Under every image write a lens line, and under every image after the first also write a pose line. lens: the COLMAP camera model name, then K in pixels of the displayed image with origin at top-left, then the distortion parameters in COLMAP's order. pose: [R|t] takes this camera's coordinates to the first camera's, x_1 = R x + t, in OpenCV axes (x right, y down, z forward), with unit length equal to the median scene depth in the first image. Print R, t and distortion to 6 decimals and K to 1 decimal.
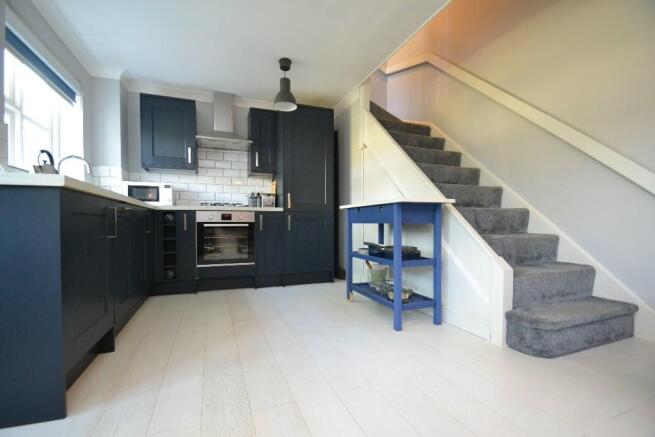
lens RADIAL K [[287.1, 0, 326.8], [0, 287.1, 227.0], [0, 0, 1]] dist [-0.000536, -0.000148]
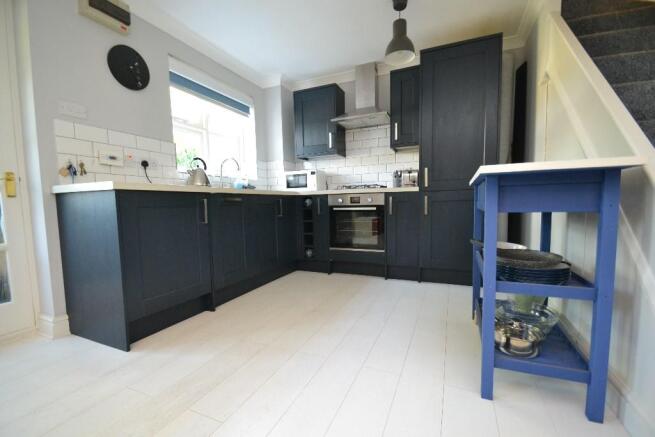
lens RADIAL K [[292.7, 0, 327.6], [0, 292.7, 227.4], [0, 0, 1]] dist [-0.000268, -0.000216]
pose [[0.702031, 0.050222, -0.710373, 0.279679], [0.008015, 0.996890, 0.078399, -0.021269], [0.712101, -0.060733, 0.699445, 0.247072]]
